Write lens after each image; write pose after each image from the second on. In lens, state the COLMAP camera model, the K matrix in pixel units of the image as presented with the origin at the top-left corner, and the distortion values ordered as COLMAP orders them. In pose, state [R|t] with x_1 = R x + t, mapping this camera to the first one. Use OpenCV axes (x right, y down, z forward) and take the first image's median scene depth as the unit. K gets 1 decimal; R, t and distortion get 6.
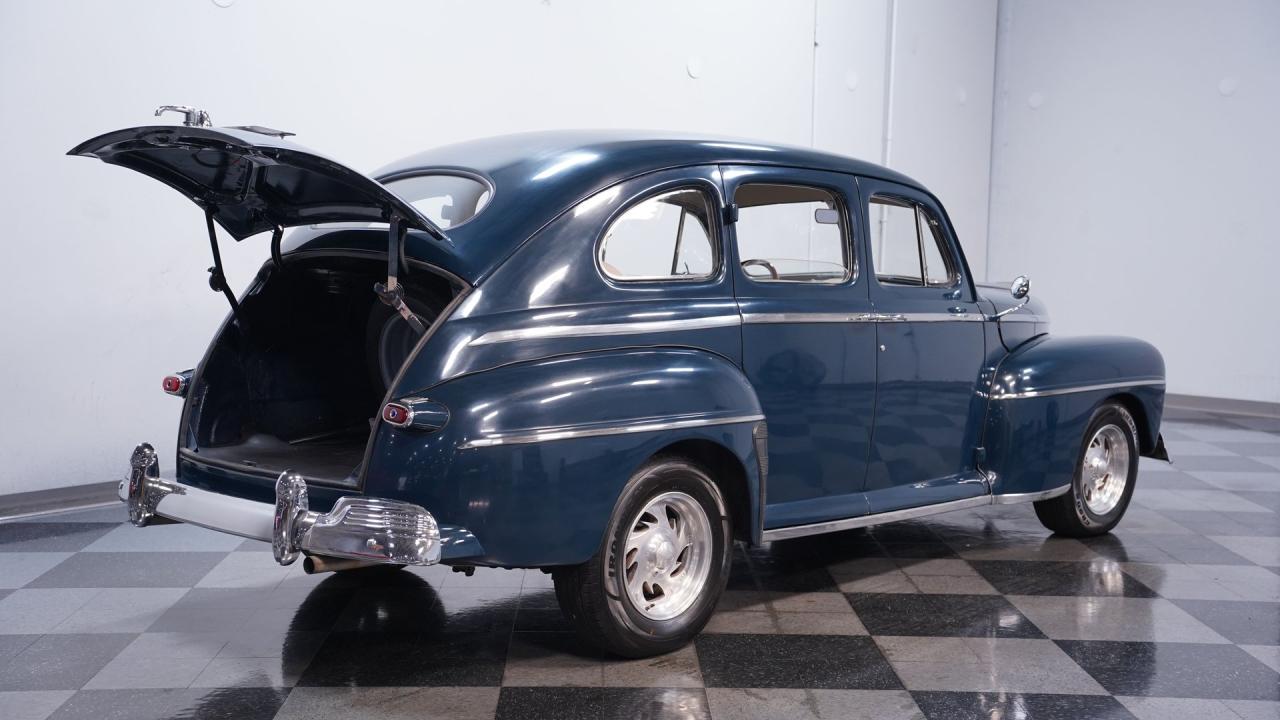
lens RADIAL K [[1523.7, 0, 640.0], [0, 1523.7, 360.0], [0, 0, 1]] dist [0.140424, 0.026031]
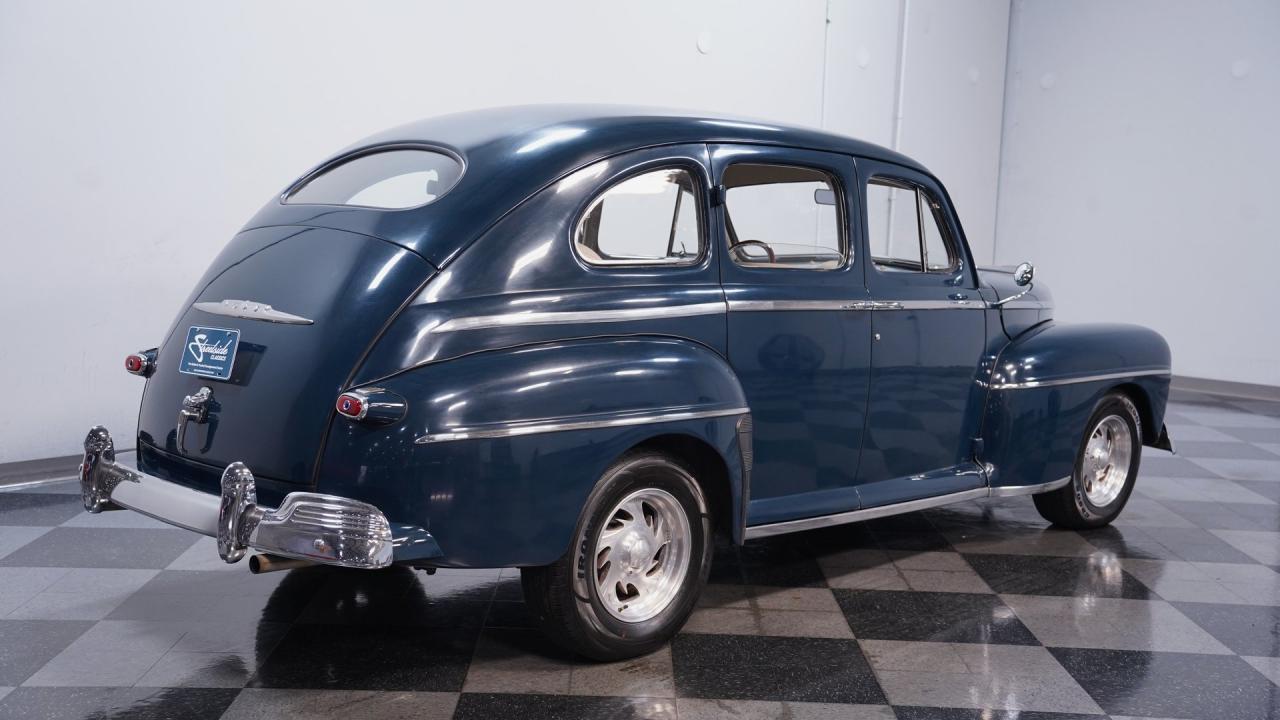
lens RADIAL K [[1438.8, 0, 636.4], [0, 1438.8, 363.6], [0, 0, 1]] dist [0.110775, 0.002739]
pose [[0.999616, 0.017962, -0.021108, 0.028237], [-0.017358, 0.999444, 0.028462, -0.015164], [0.021608, -0.028084, 0.999372, 0.095574]]
